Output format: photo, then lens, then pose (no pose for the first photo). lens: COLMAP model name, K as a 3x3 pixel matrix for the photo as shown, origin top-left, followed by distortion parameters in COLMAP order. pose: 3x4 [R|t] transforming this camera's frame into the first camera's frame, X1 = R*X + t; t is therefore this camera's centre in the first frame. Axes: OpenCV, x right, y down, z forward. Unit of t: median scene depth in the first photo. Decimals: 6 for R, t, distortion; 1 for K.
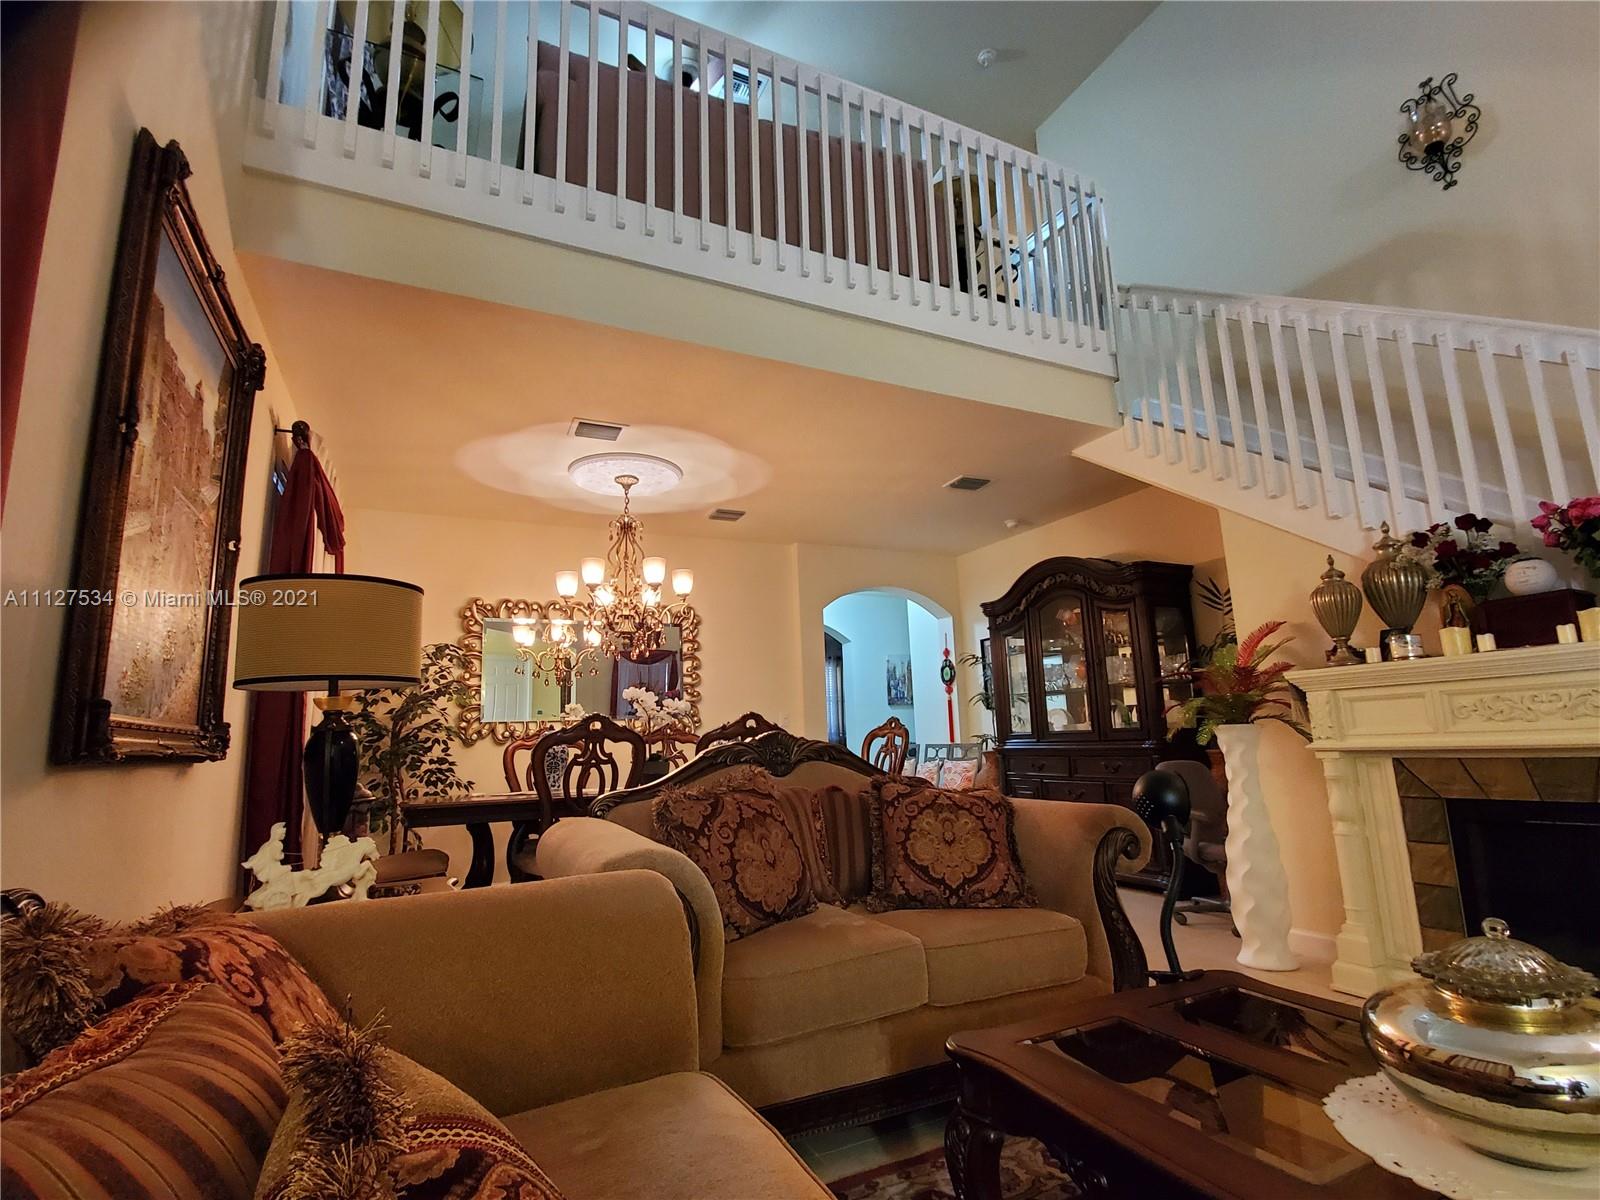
lens RADIAL K [[765.0, 0, 796.5], [0, 765.0, 605.0], [0, 0, 1]] dist [0.004982, -0.011113]
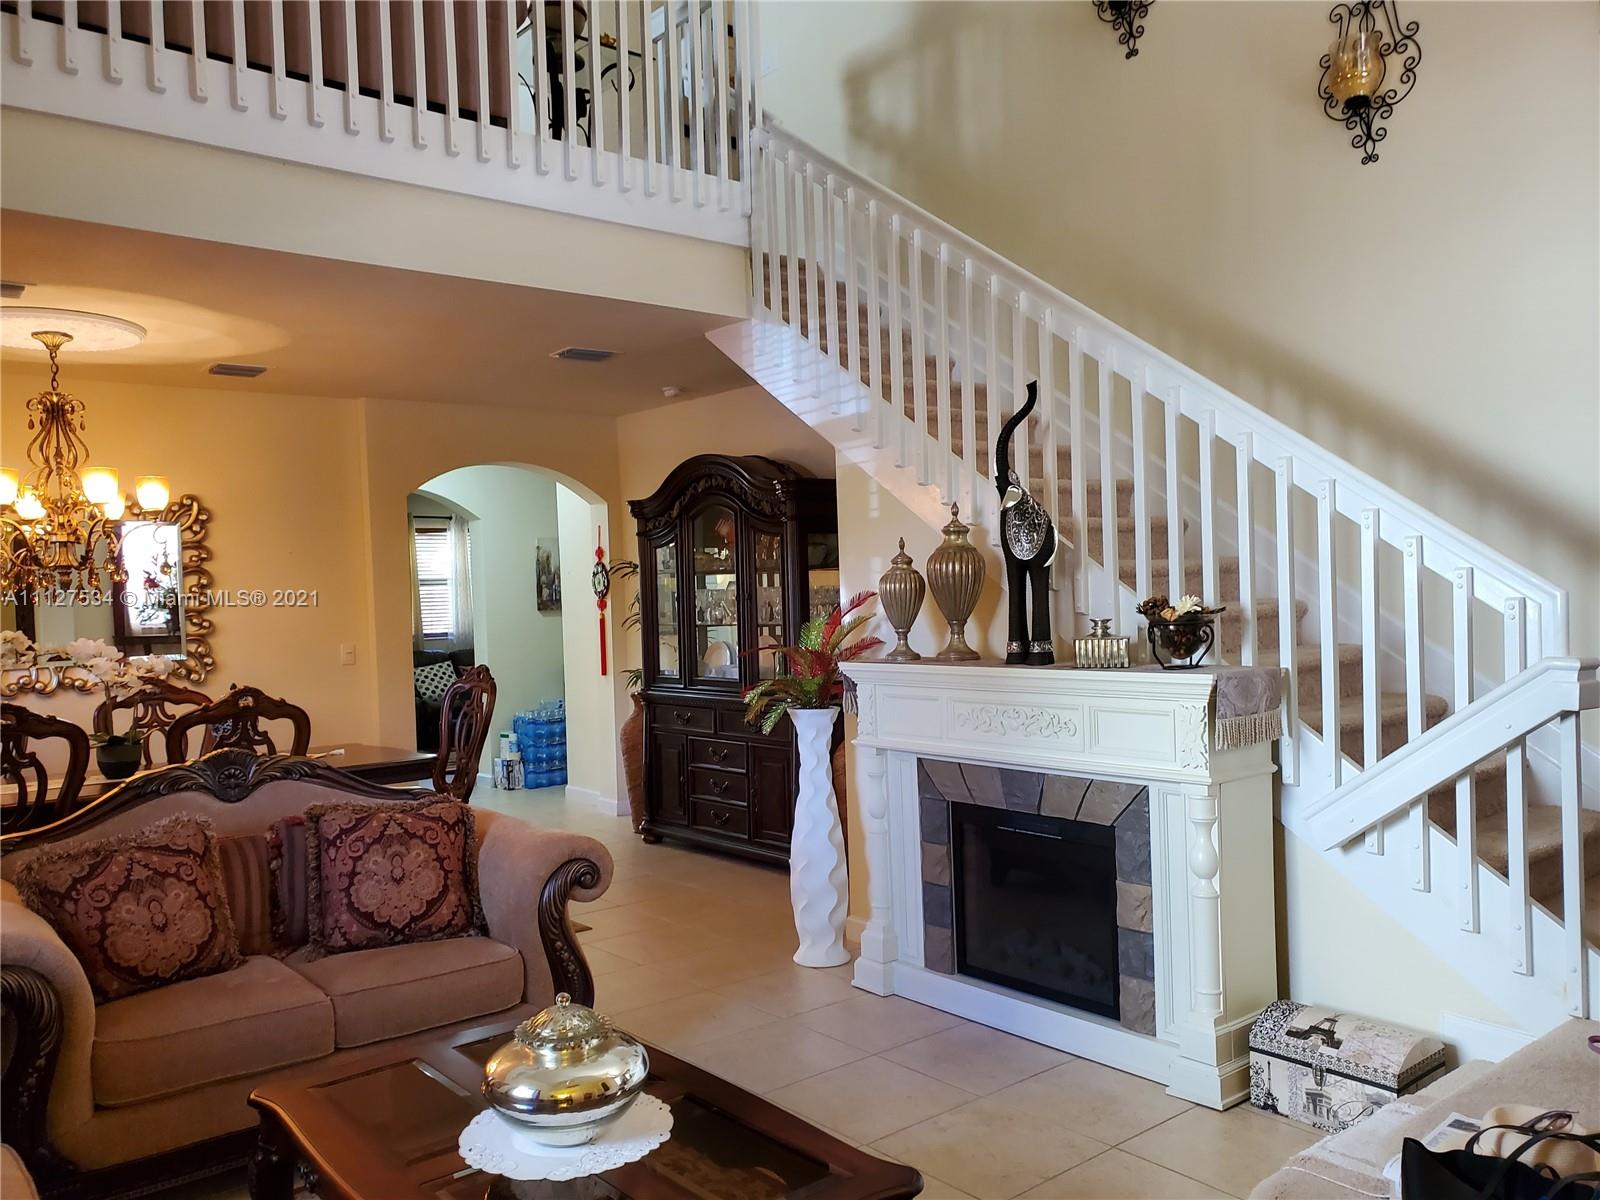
lens RADIAL K [[1239.9, 0, 801.4], [0, 1239.9, 625.8], [0, 0, 1]] dist [-0.010991, 0.047027]
pose [[0.970117, -0.004049, 0.242603, 0.191303], [-0.042405, 0.981643, 0.185952, -0.184600], [-0.238902, -0.190683, 0.952137, -0.313474]]
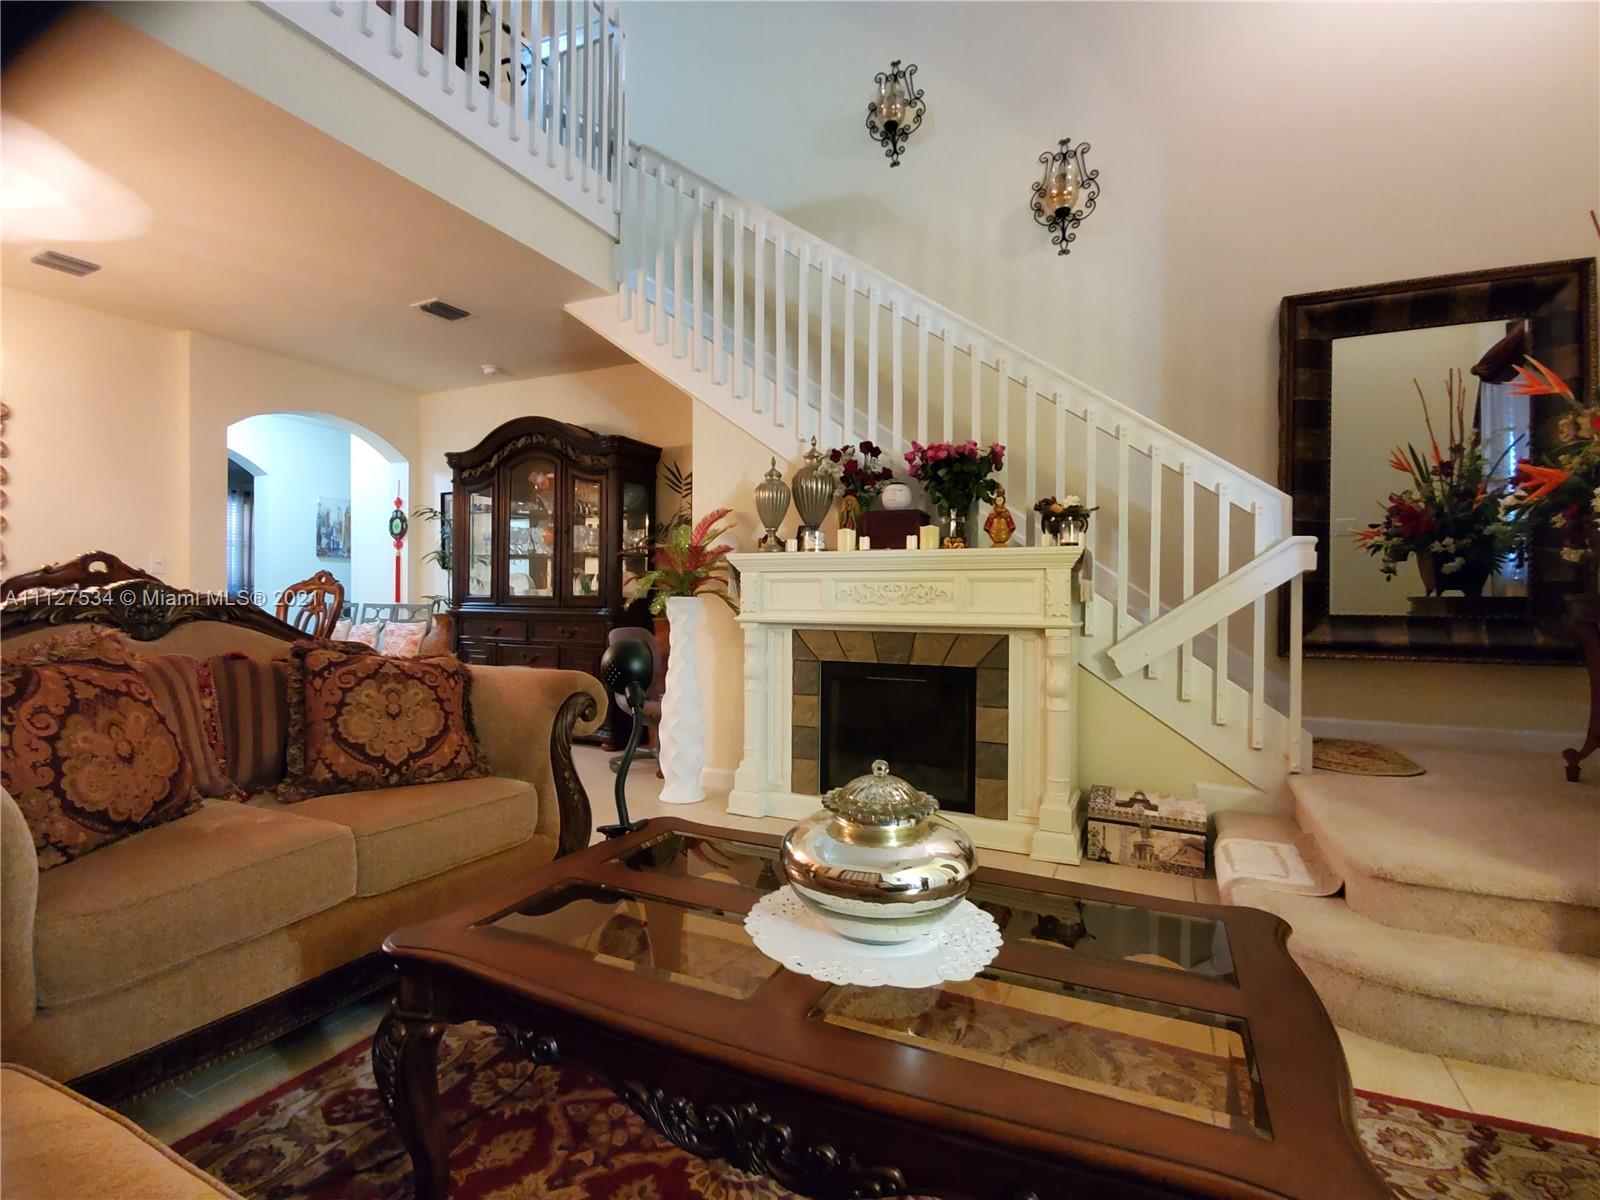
lens RADIAL K [[765.0, 0, 796.5], [0, 765.0, 605.0], [0, 0, 1]] dist [0.004982, -0.011113]
pose [[0.775610, 0.034739, 0.630256, -0.000186], [-0.144660, 0.981692, 0.123913, 0.005061], [-0.614413, -0.187281, 0.766435, 0.037237]]
